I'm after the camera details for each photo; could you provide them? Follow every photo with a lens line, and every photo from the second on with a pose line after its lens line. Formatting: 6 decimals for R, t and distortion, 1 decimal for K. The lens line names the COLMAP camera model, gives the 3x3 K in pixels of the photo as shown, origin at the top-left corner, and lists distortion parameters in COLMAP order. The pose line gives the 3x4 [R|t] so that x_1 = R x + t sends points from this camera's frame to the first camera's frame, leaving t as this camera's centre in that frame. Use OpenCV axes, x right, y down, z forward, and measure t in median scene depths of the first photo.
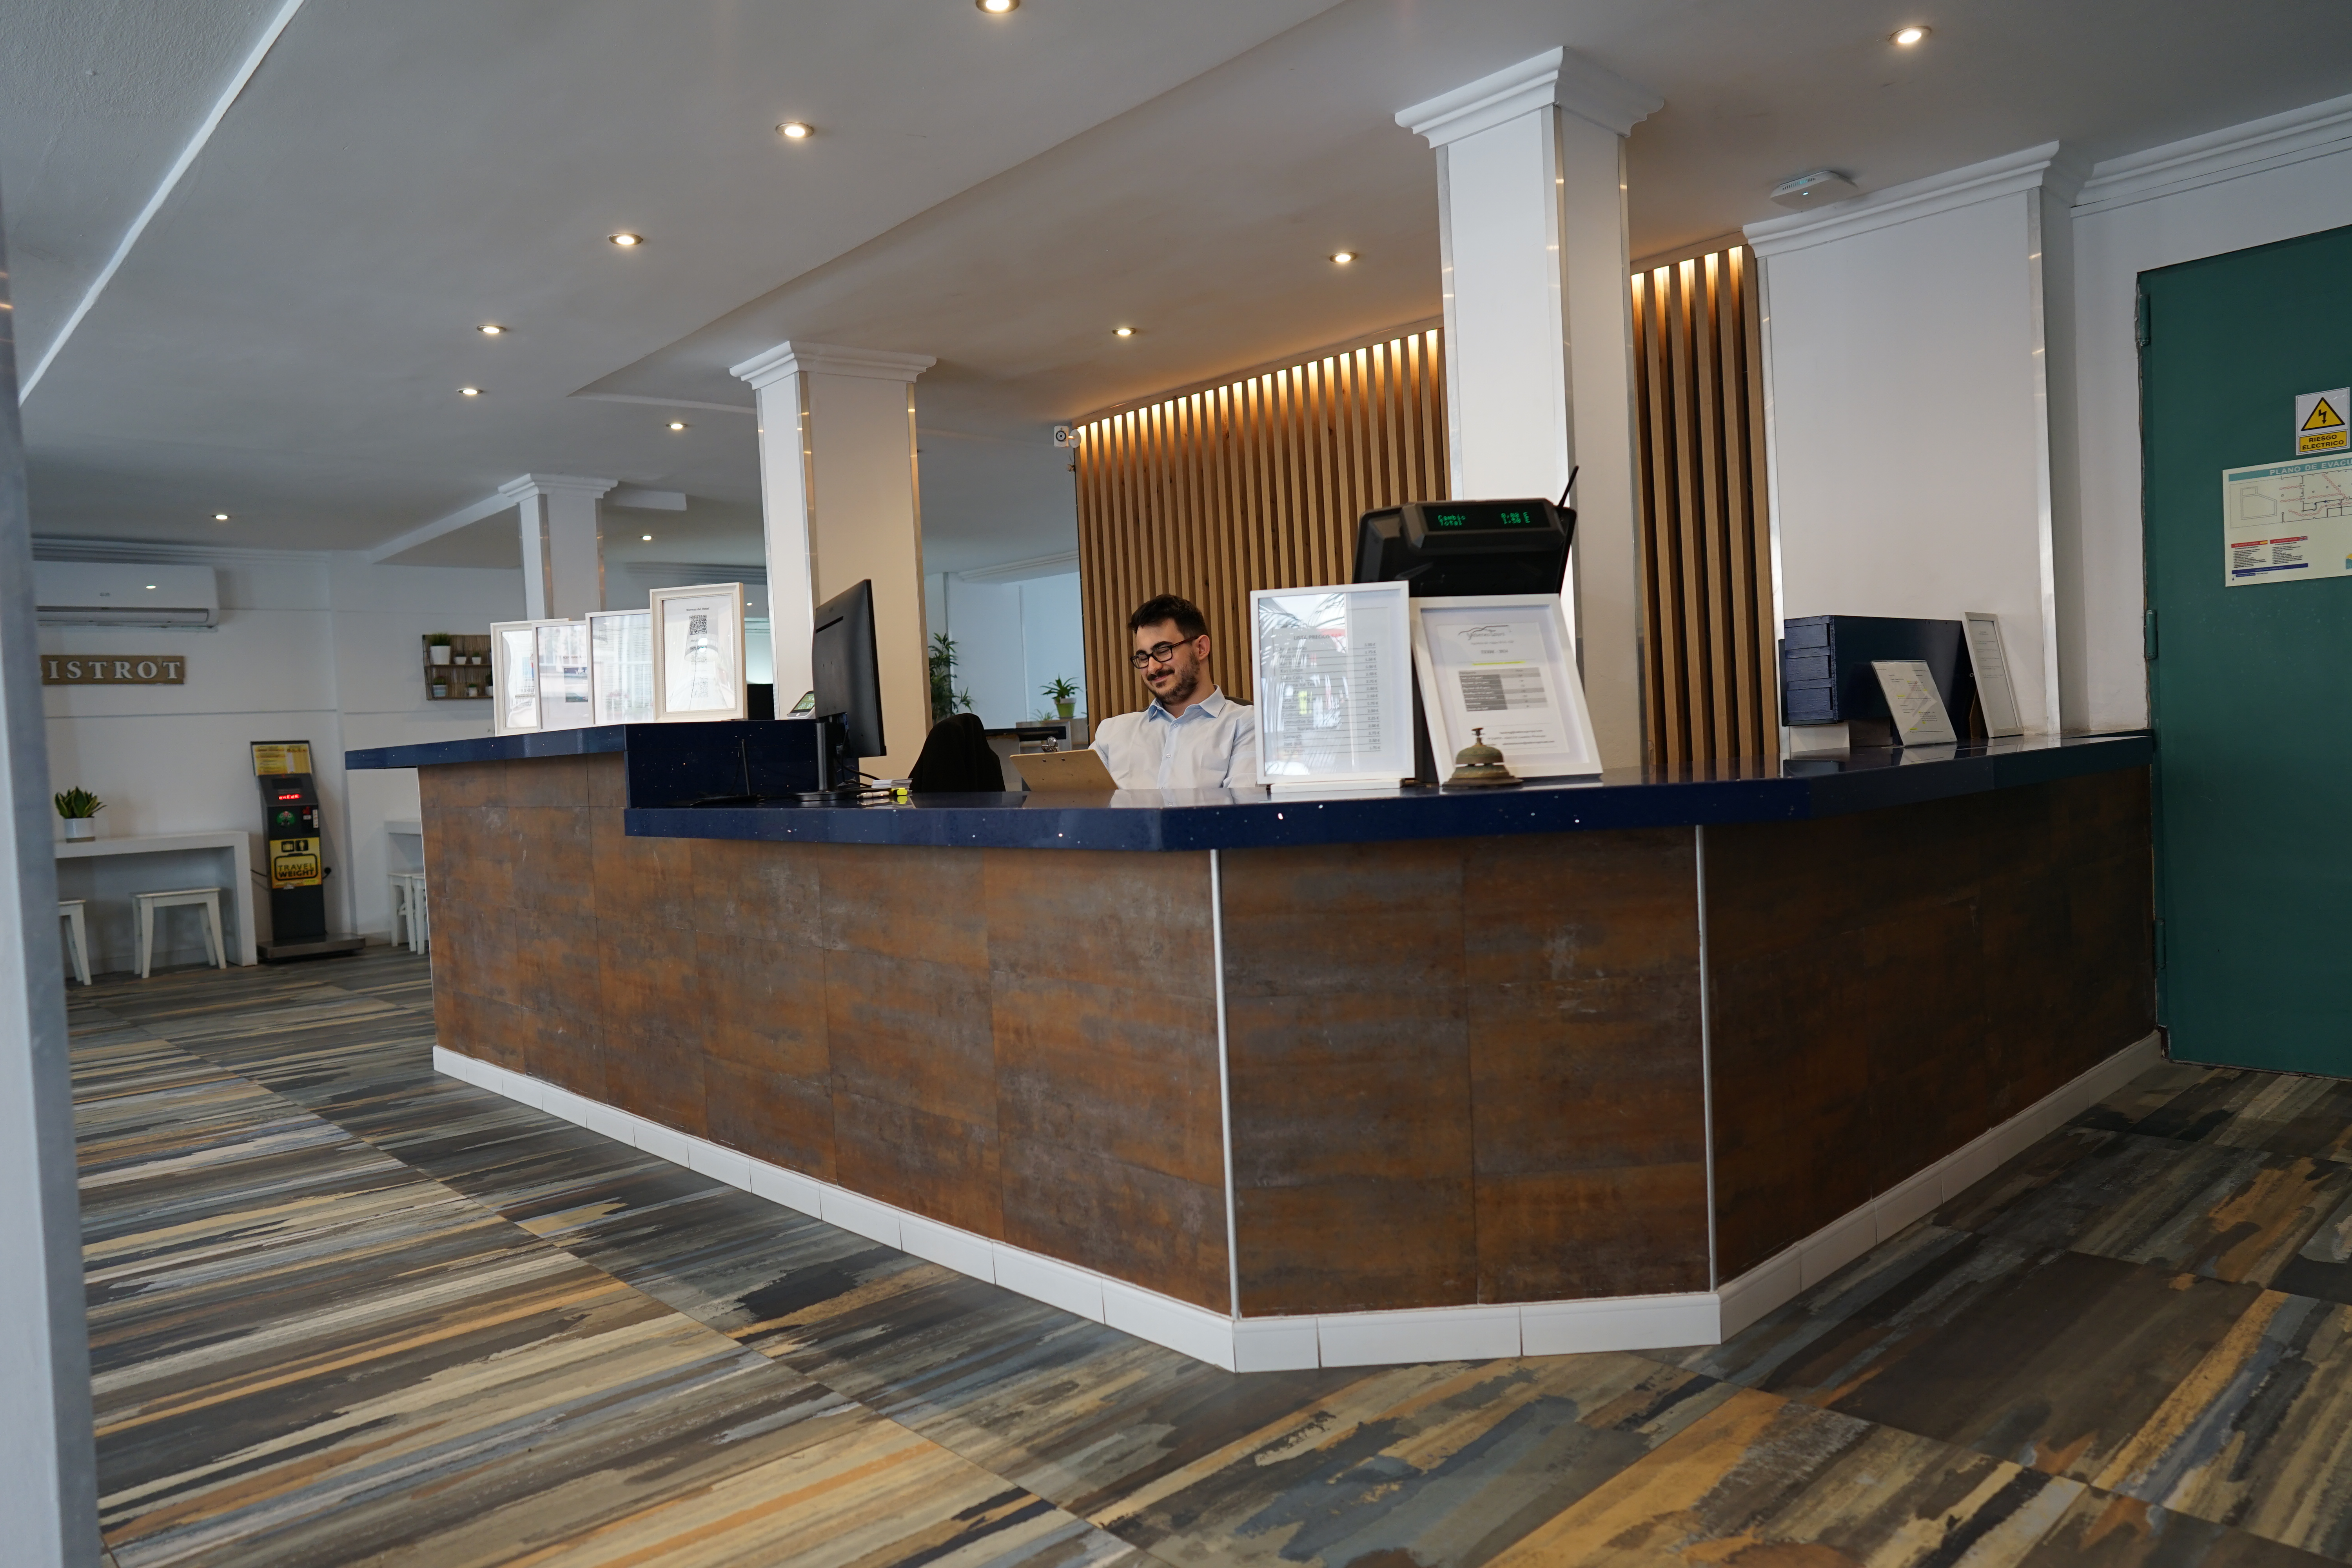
lens RADIAL K [[1537.5, 0, 1176.0], [0, 1537.5, 784.0], [0, 0, 1]] dist [-0.027903, 0.047461]
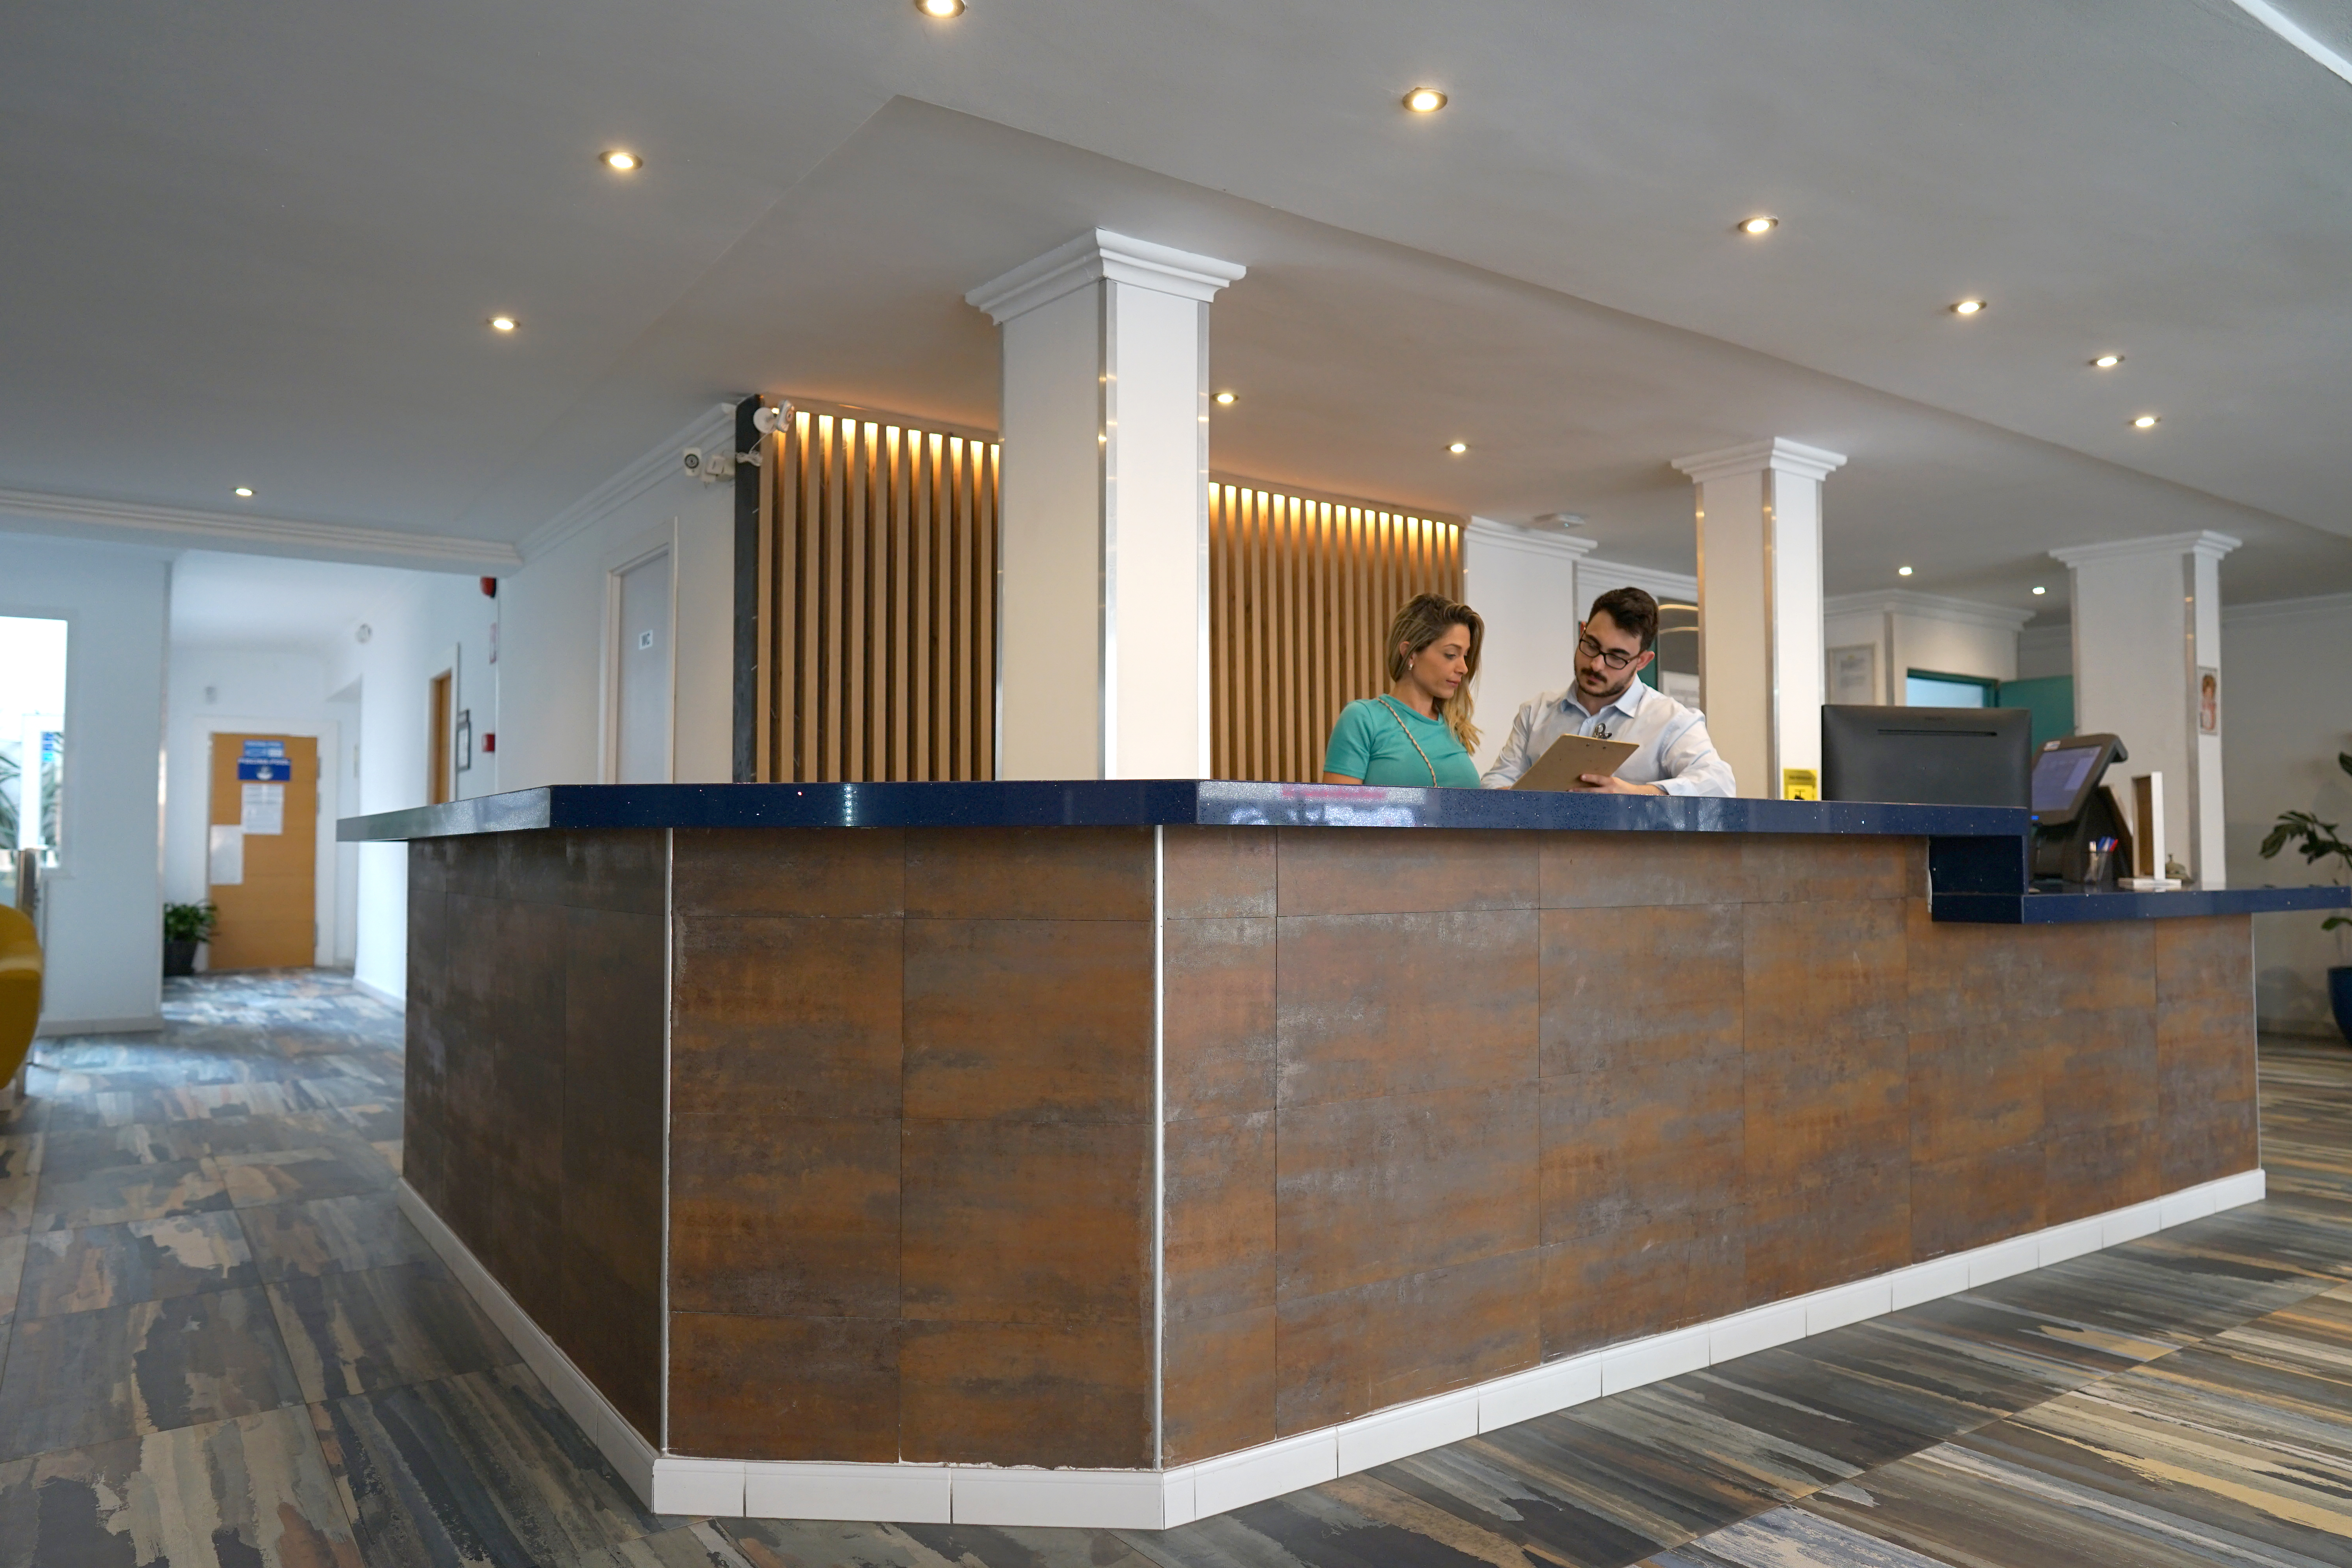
lens RADIAL K [[1537.5, 0, 1176.0], [0, 1537.5, 784.0], [0, 0, 1]] dist [-0.027903, 0.047461]
pose [[0.143242, 0.092932, 0.985315, -1.415727], [0.020560, 0.995087, -0.096843, 0.028791], [-0.989474, 0.034130, 0.140627, 1.416292]]
